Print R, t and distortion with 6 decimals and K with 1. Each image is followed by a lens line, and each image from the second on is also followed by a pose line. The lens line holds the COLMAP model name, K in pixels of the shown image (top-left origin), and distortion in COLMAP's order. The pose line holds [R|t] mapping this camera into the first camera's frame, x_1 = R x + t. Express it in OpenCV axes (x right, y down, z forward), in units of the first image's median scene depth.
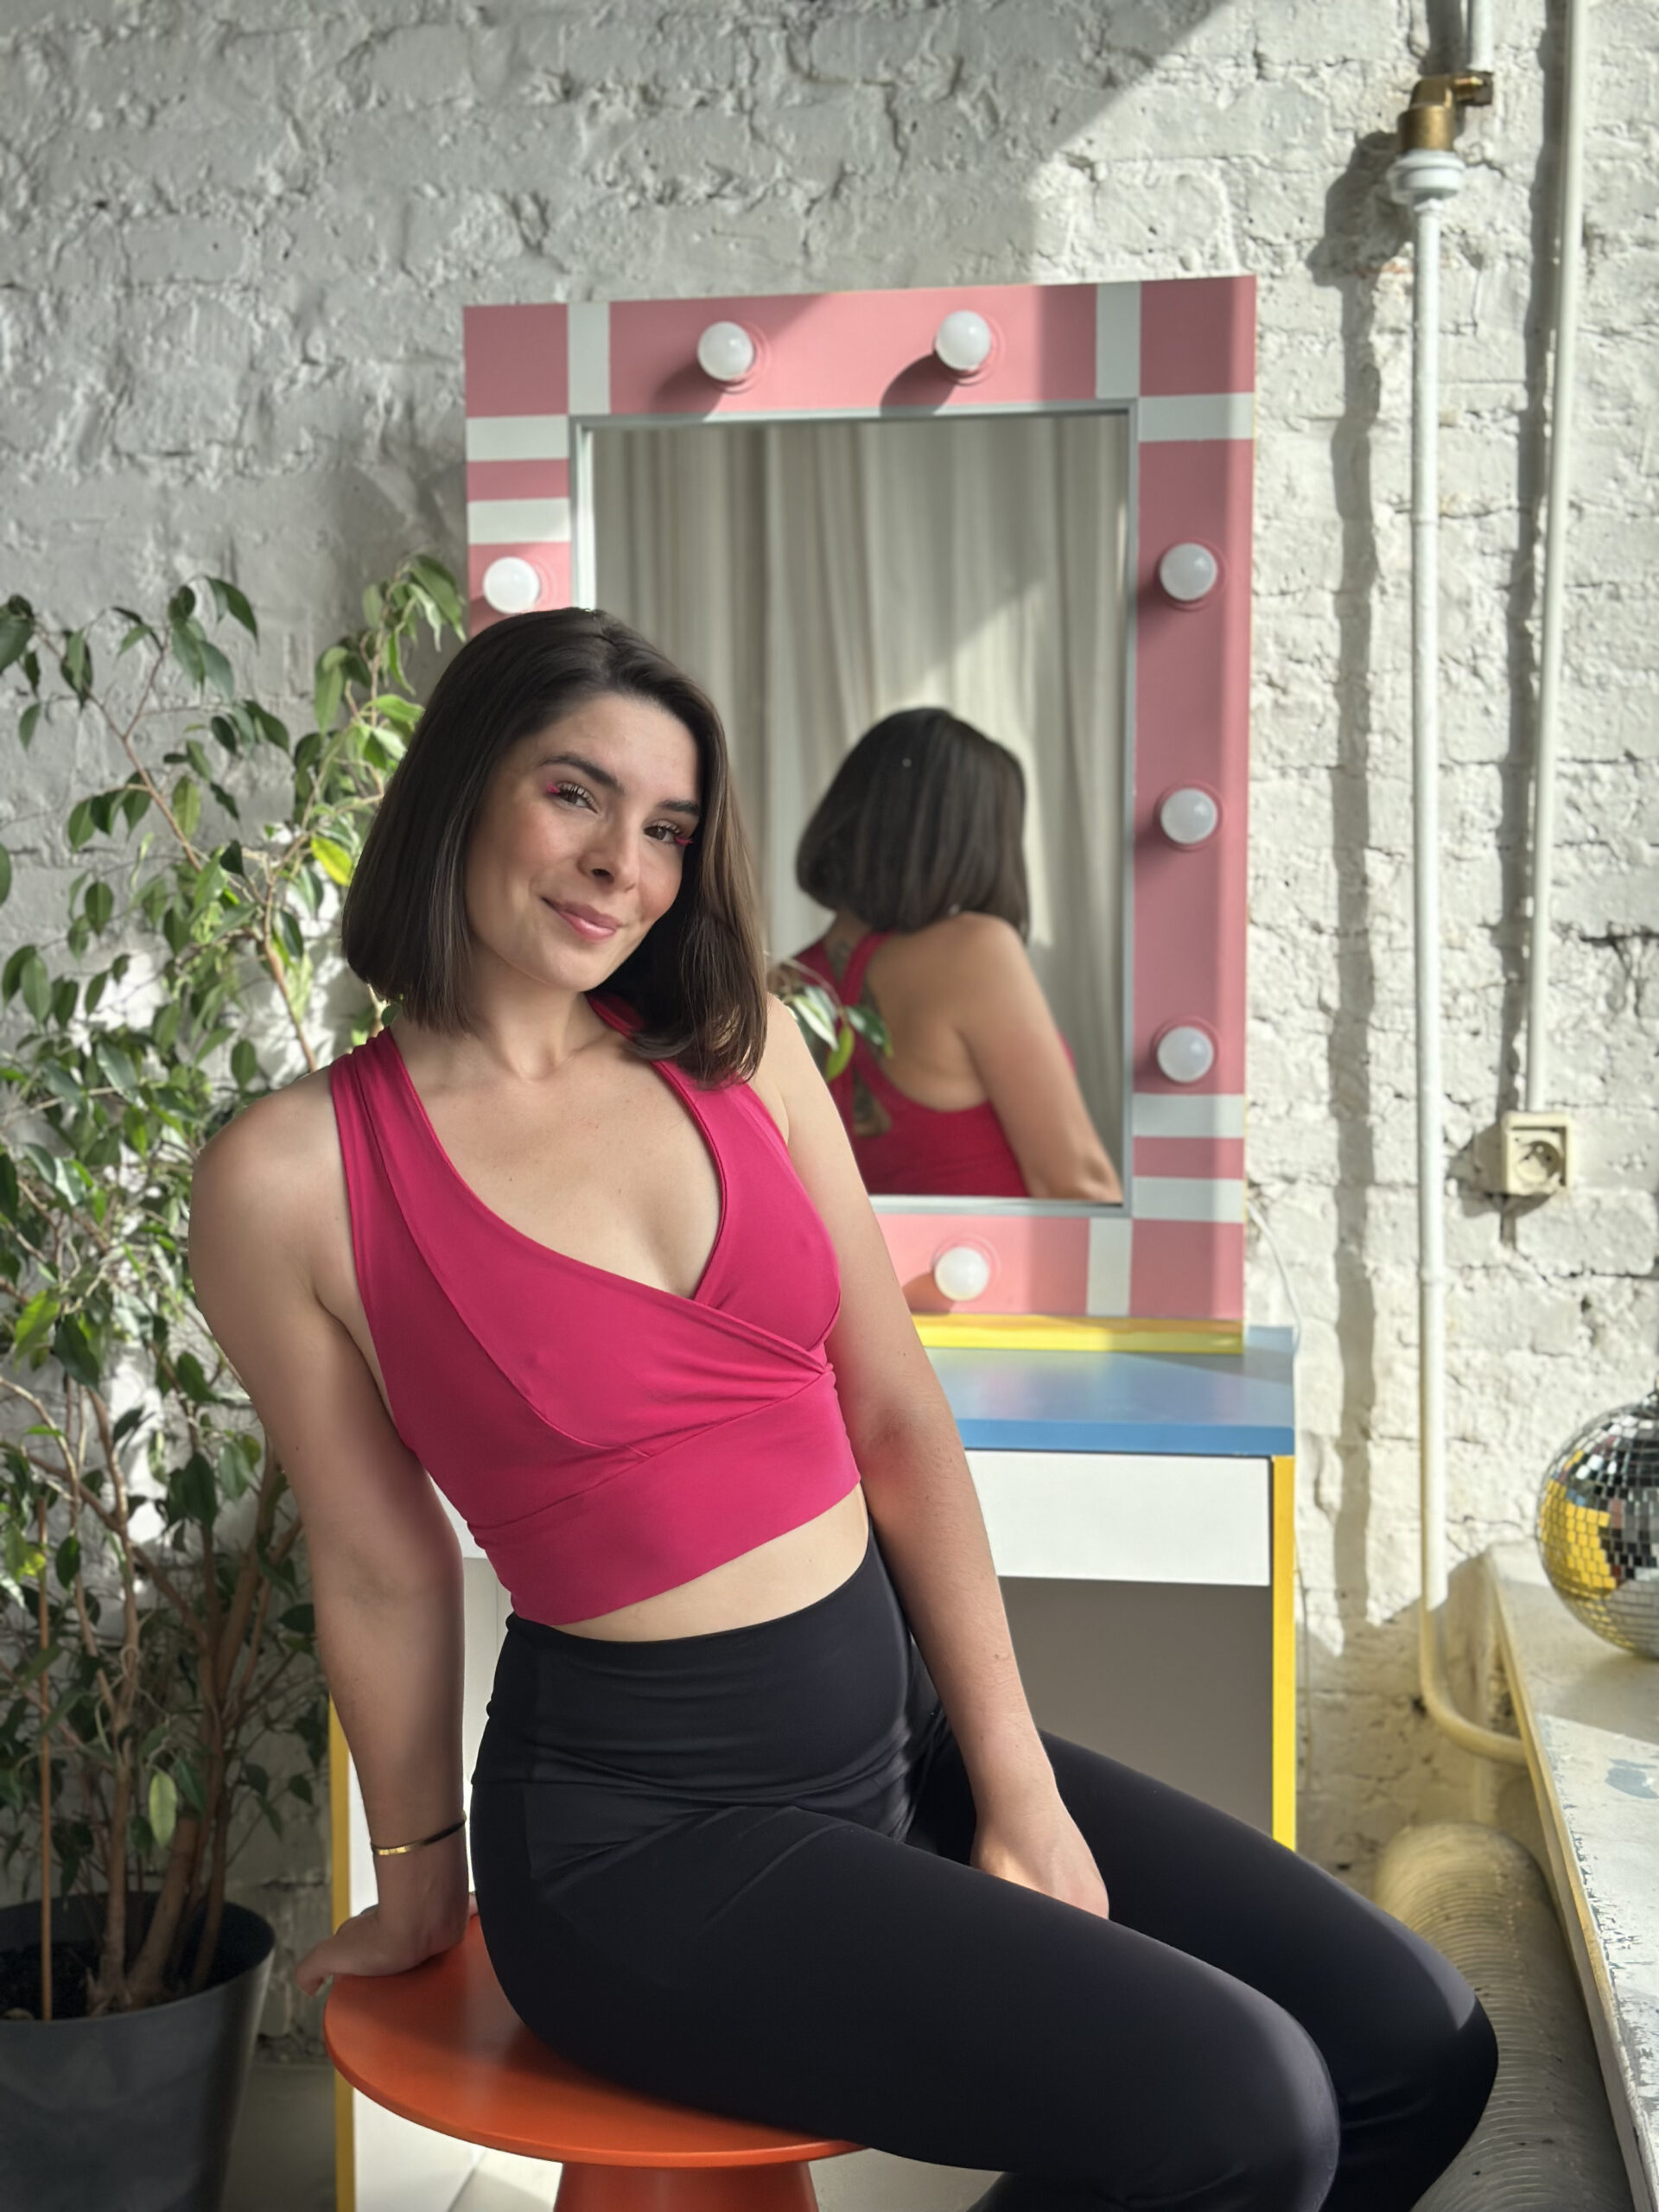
lens RADIAL K [[2969.7, 0, 825.6], [0, 2969.7, 1110.7], [0, 0, 1]] dist [0.094765, 0.000000]
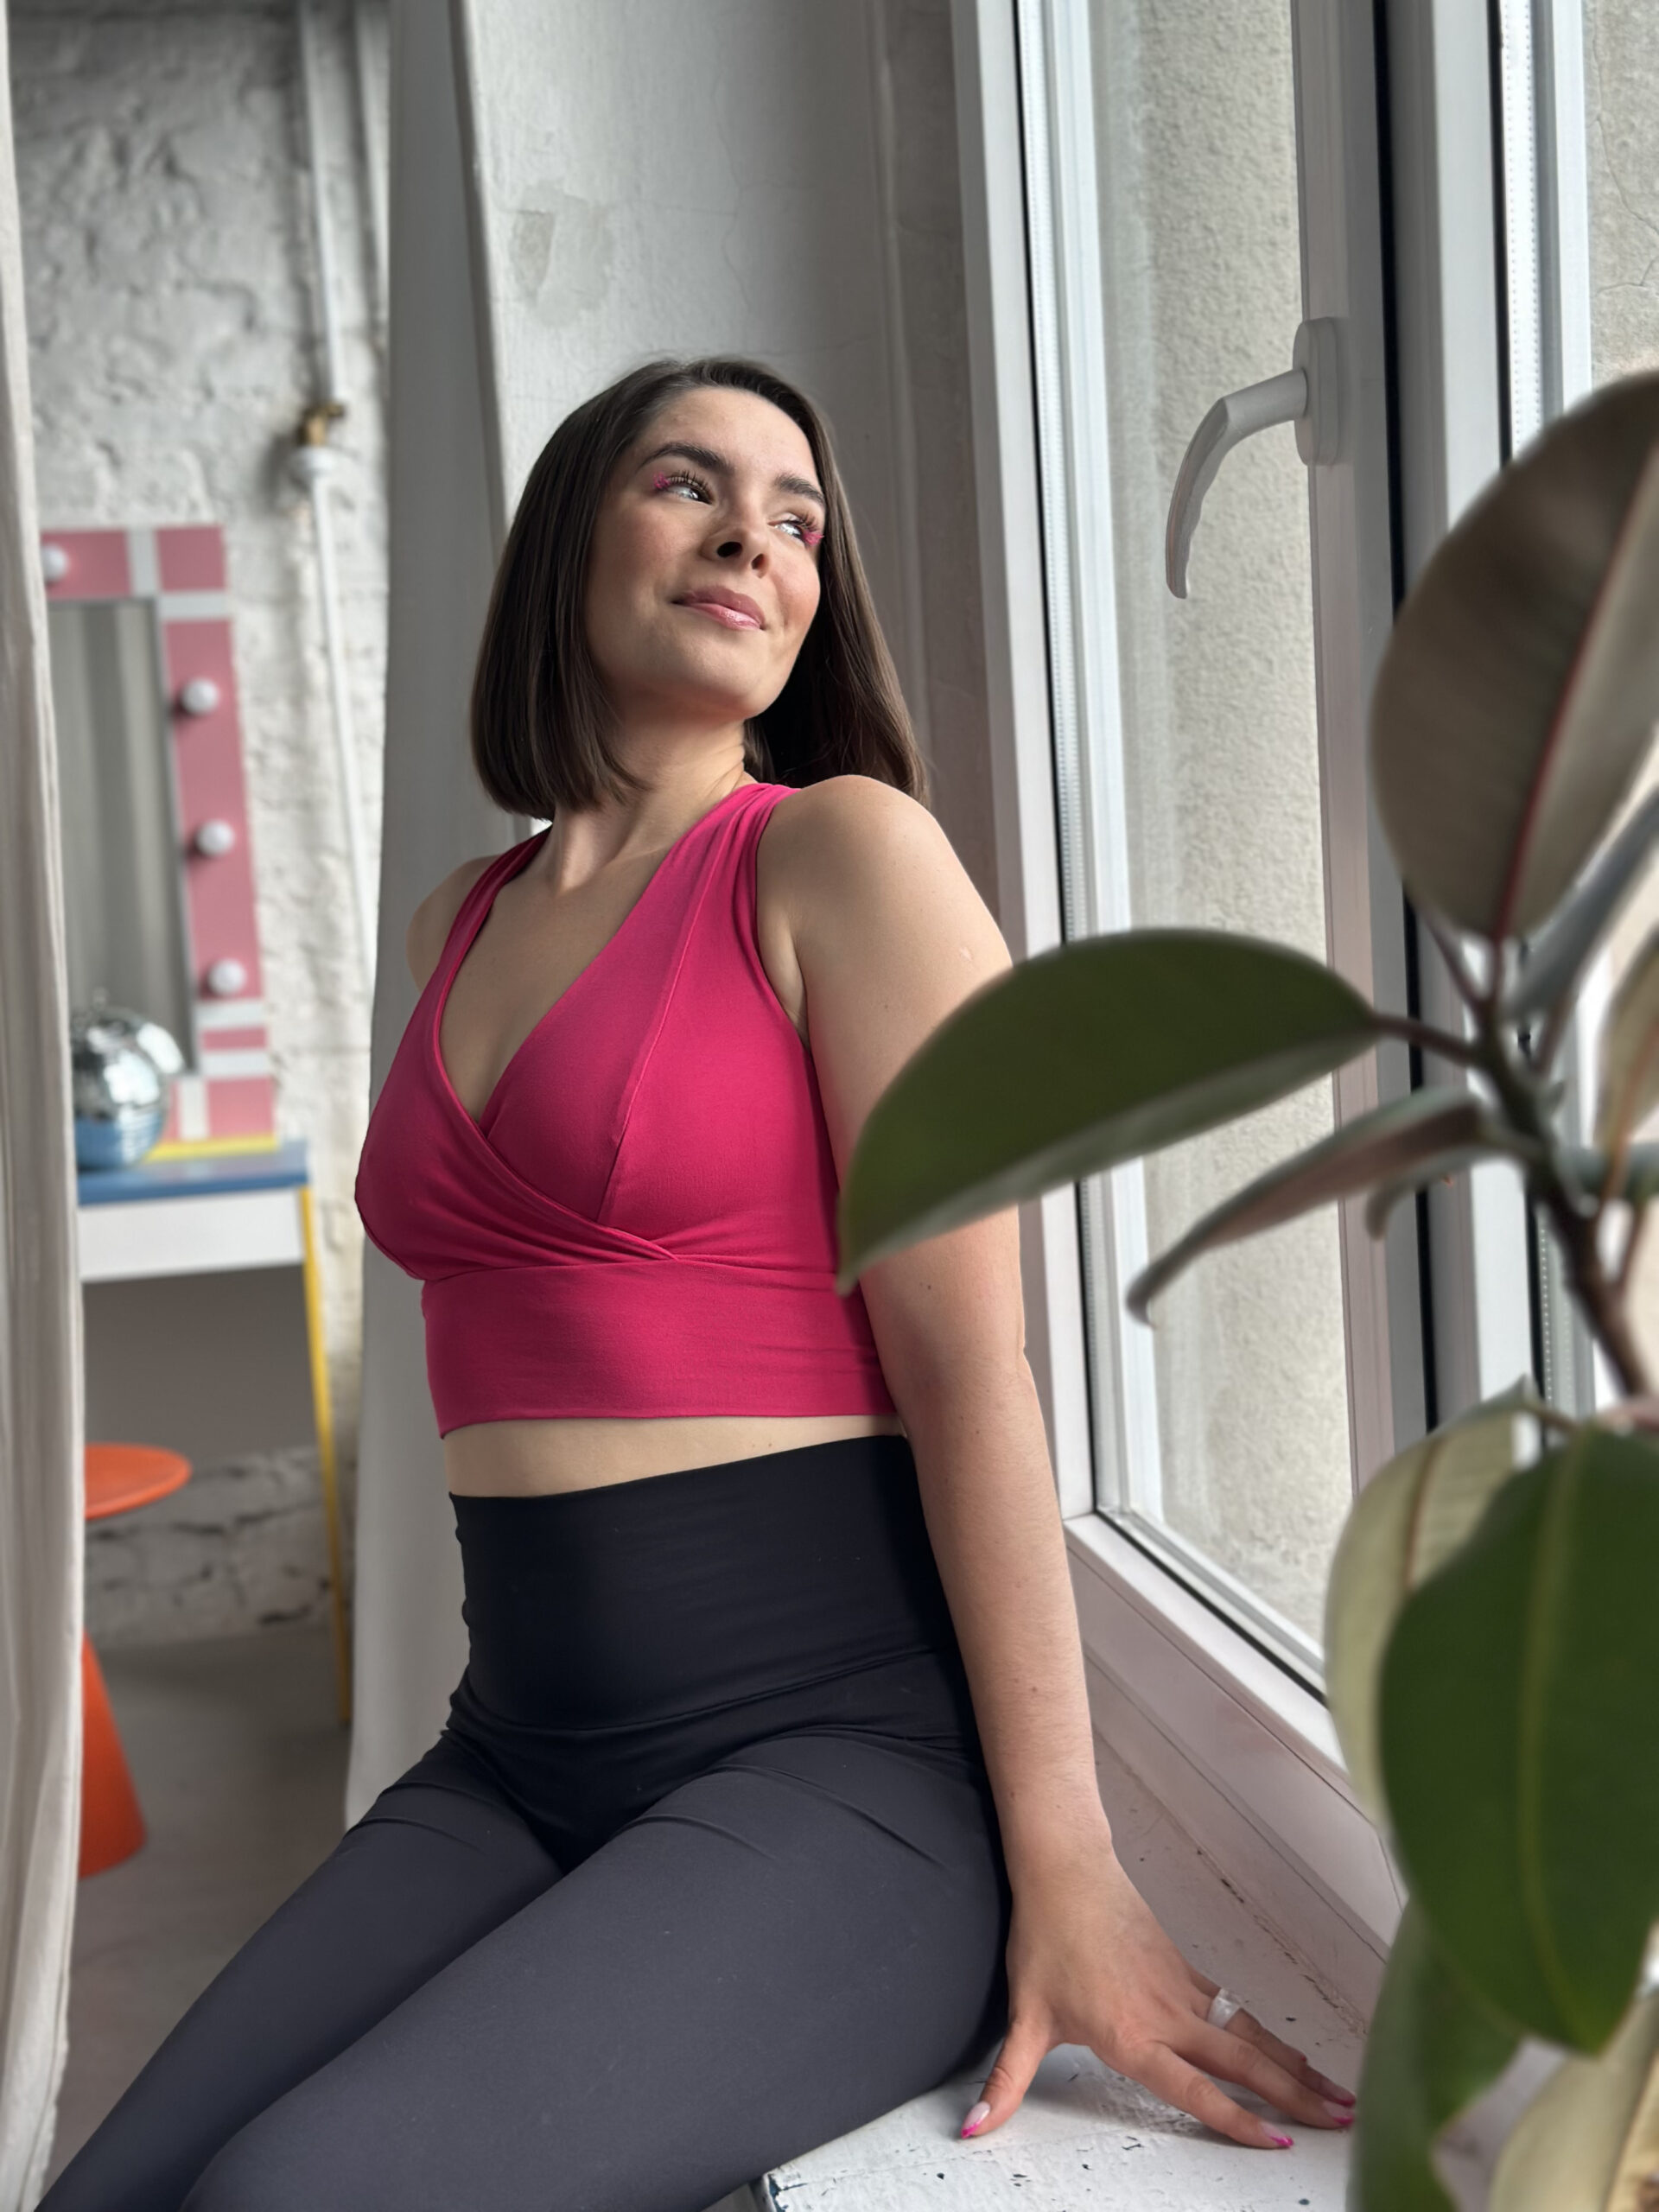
lens RADIAL K [[2969.7, 0, 830.2], [0, 2969.7, 1109.9], [0, 0, 1]] dist [0.094765, 0.000000]
pose [[0.935526, -0.094446, 0.340398, -0.135491], [0.098571, 0.995116, 0.005197, 0.076543], [-0.339226, 0.028692, 0.940267, -0.669047]]
